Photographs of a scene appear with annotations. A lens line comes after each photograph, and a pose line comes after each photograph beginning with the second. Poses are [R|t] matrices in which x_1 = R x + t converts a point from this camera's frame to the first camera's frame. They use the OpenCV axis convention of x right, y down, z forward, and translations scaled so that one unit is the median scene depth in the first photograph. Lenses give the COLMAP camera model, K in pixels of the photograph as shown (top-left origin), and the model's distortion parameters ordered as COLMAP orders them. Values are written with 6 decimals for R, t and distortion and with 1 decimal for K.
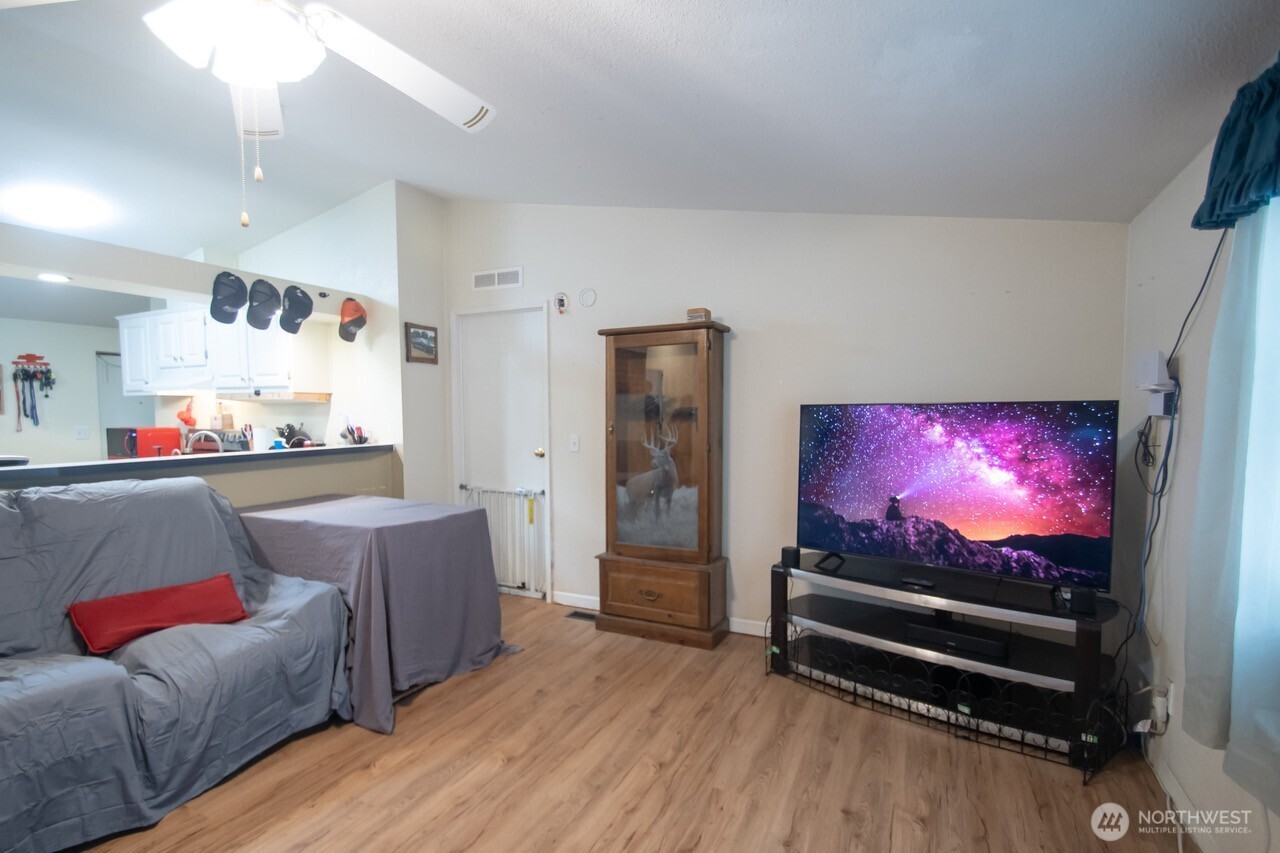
lens RADIAL K [[616.4, 0, 608.5], [0, 616.4, 452.0], [0, 0, 1]] dist [-0.003238, -0.000626]
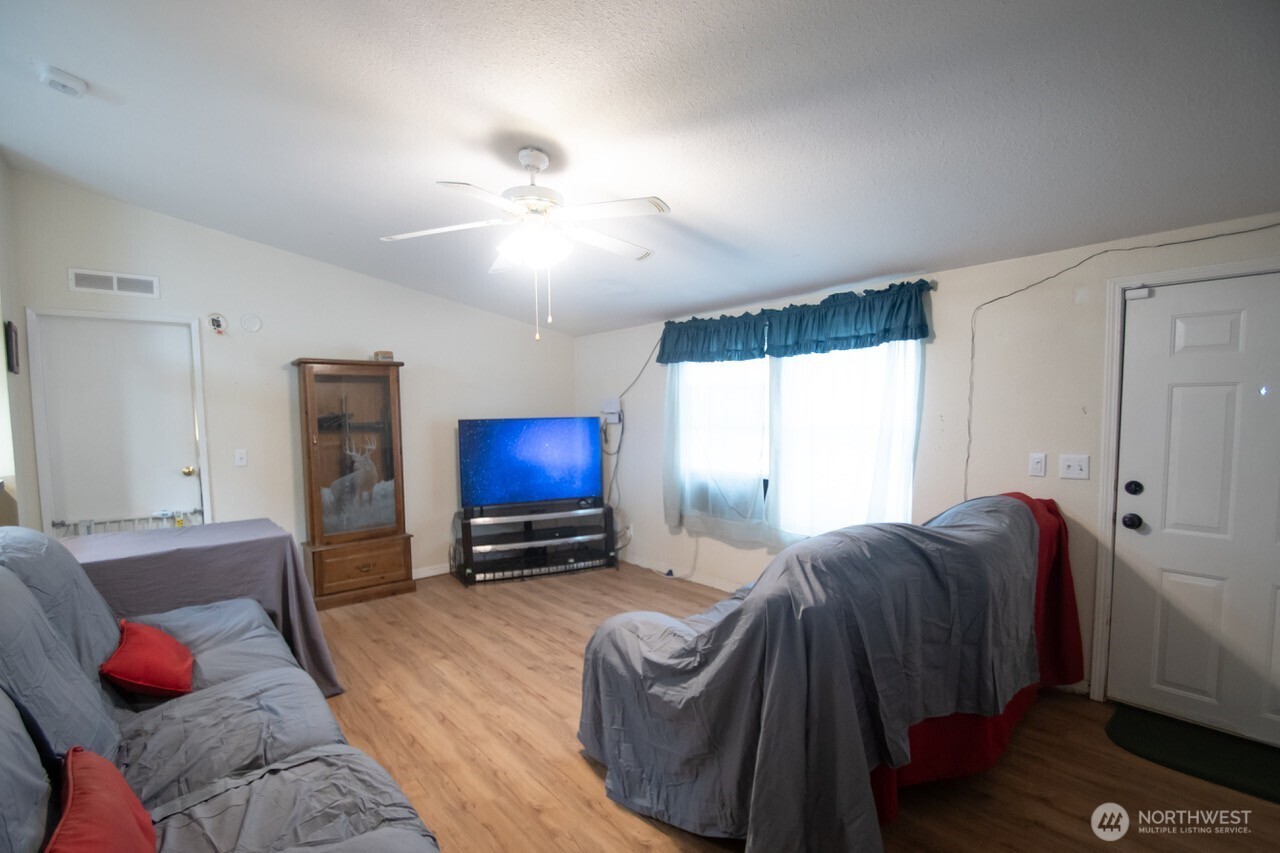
lens RADIAL K [[616.4, 0, 608.5], [0, 616.4, 452.0], [0, 0, 1]] dist [-0.003238, -0.000626]
pose [[0.407514, -0.065089, 0.910876, -0.909873], [0.071284, 0.996680, 0.039329, -0.024890], [-0.910413, 0.048904, 0.410801, -0.013198]]
